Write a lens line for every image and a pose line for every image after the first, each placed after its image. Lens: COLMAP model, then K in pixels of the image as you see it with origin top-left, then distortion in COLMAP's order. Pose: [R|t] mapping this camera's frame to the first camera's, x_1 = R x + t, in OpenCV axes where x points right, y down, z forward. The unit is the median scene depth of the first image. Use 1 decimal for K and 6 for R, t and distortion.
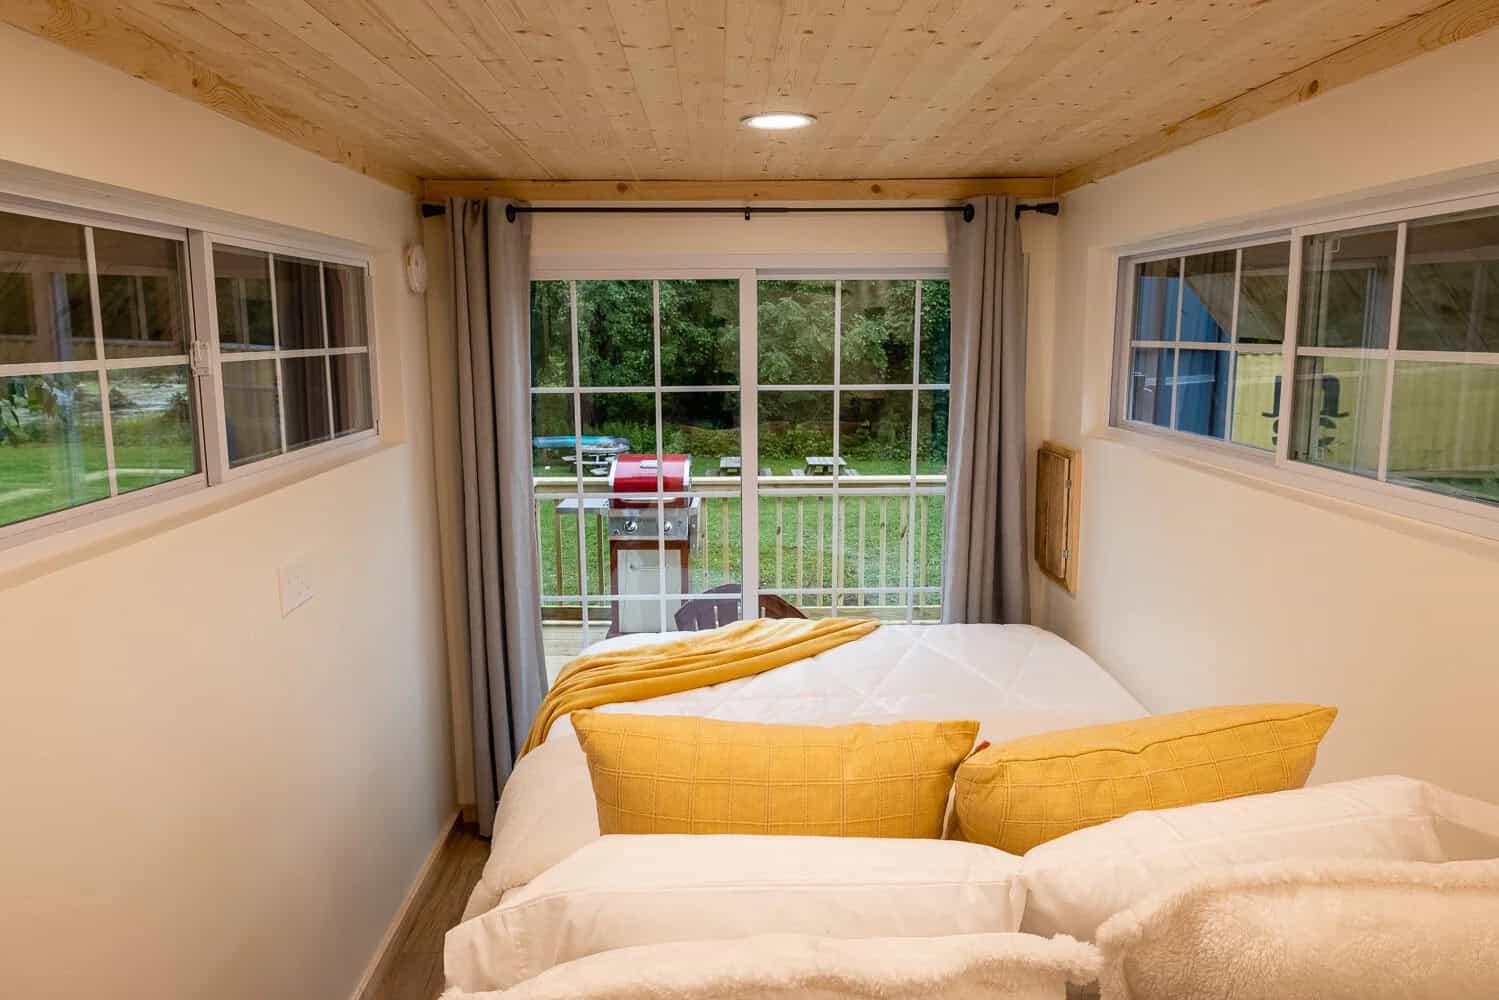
lens RADIAL K [[976.1, 0, 748.3], [0, 976.1, 465.0], [0, 0, 1]] dist [0.001026, 0.000132]
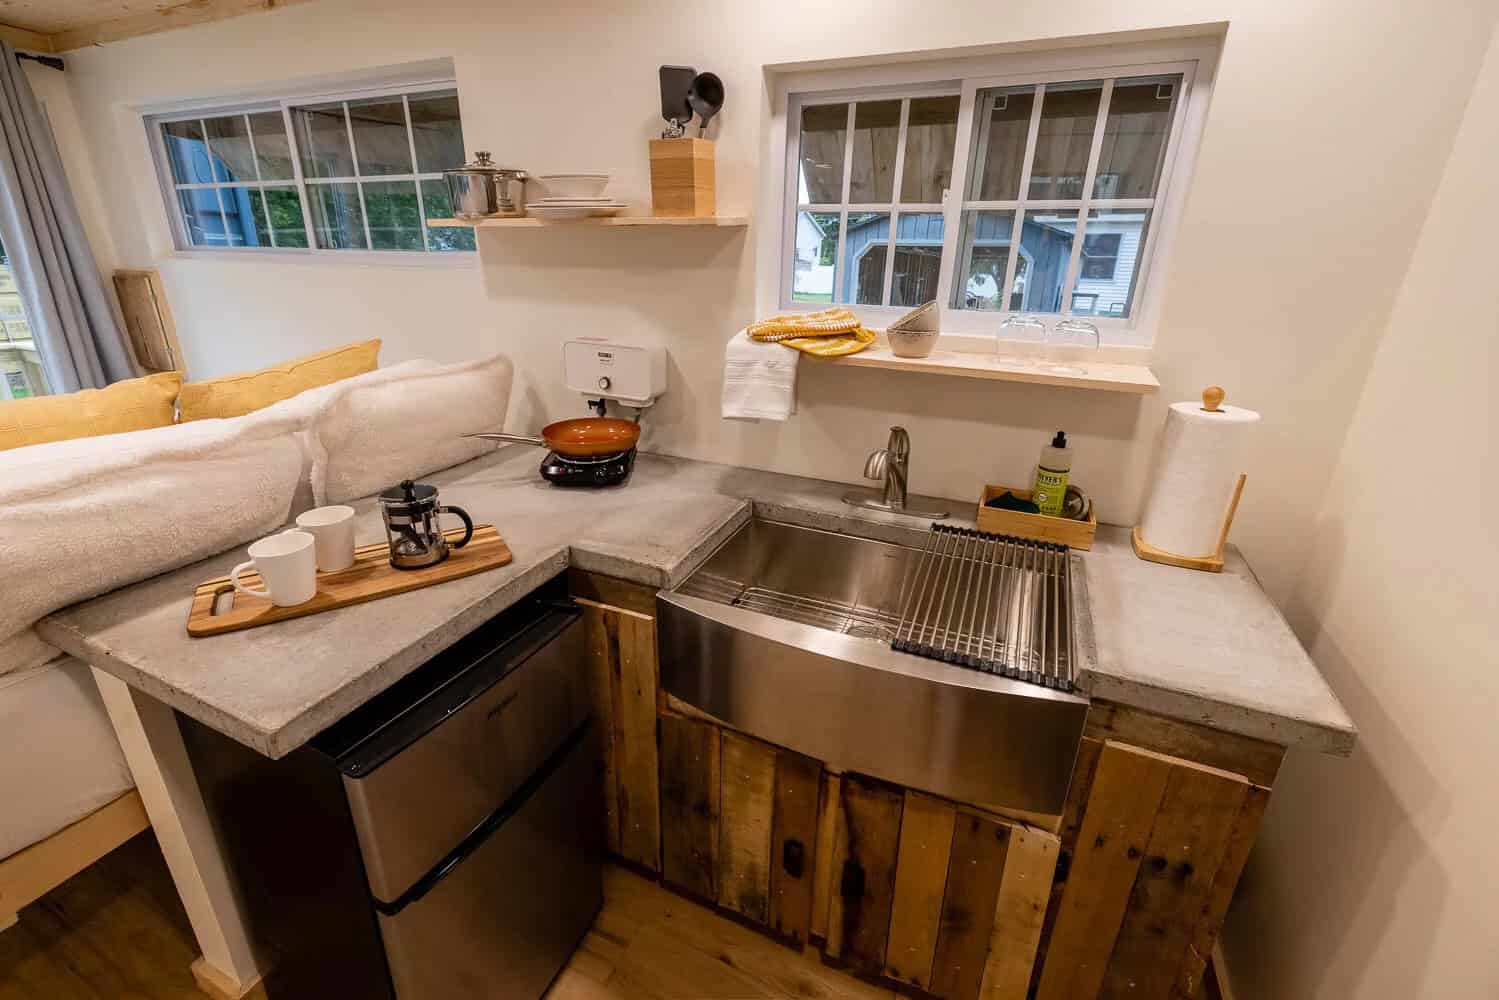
lens RADIAL K [[632.5, 0, 749.5], [0, 632.5, 500.0], [0, 0, 1]] dist [-0.000173, 0.000056]
pose [[0.437203, -0.298870, 0.848251, -0.161152], [0.099215, 0.953440, 0.284795, 0.133033], [-0.893873, -0.040354, 0.446499, -0.176812]]
